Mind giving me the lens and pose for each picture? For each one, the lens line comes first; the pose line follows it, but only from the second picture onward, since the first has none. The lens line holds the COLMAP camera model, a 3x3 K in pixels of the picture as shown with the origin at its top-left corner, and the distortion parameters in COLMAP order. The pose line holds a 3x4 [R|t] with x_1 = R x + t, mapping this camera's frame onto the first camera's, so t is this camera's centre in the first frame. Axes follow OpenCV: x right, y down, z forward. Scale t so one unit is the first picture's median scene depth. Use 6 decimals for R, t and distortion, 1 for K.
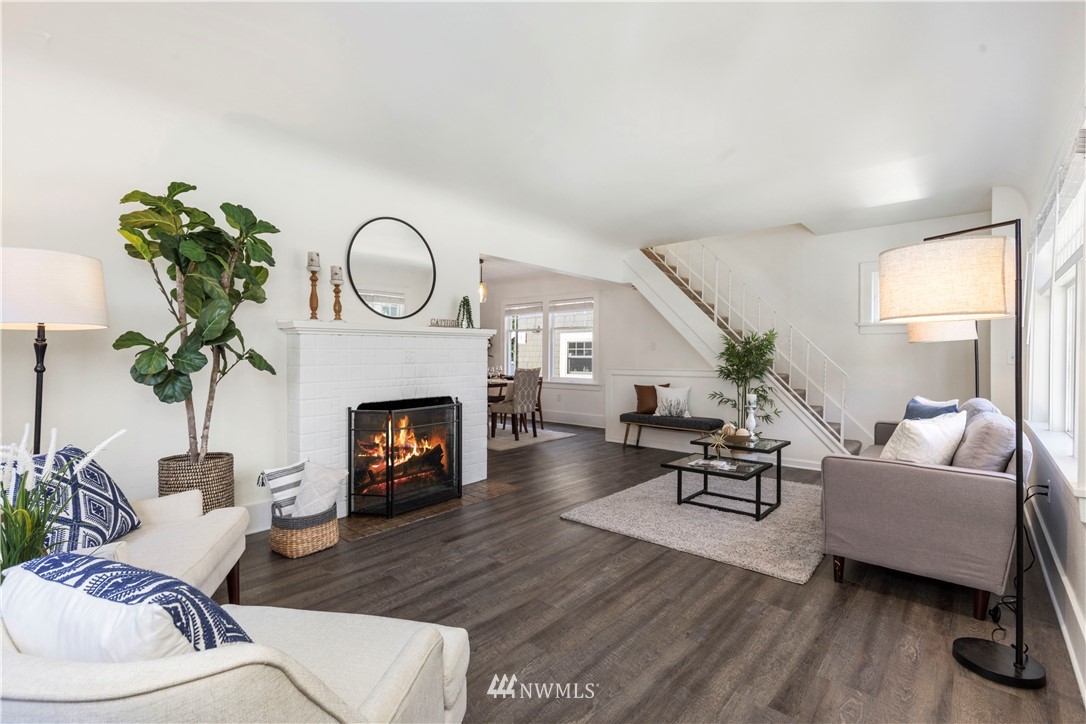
lens RADIAL K [[493.0, 0, 535.5], [0, 493.0, 360.6], [0, 0, 1]] dist [0.001125, -0.000165]
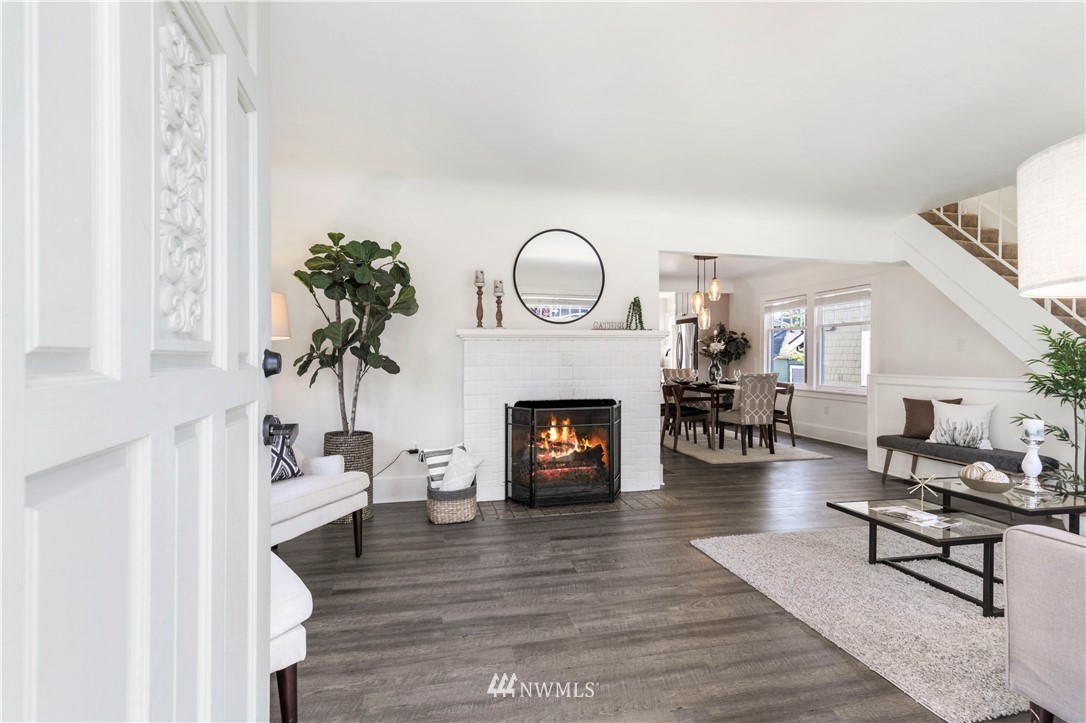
lens RADIAL K [[493.0, 0, 535.5], [0, 493.0, 360.1], [0, 0, 1]] dist [0.001125, -0.000165]
pose [[0.805342, 0.002983, -0.592803, 0.342994], [-0.007149, 0.999963, -0.004681, -0.000881], [0.592767, 0.008008, 0.805334, 0.126707]]
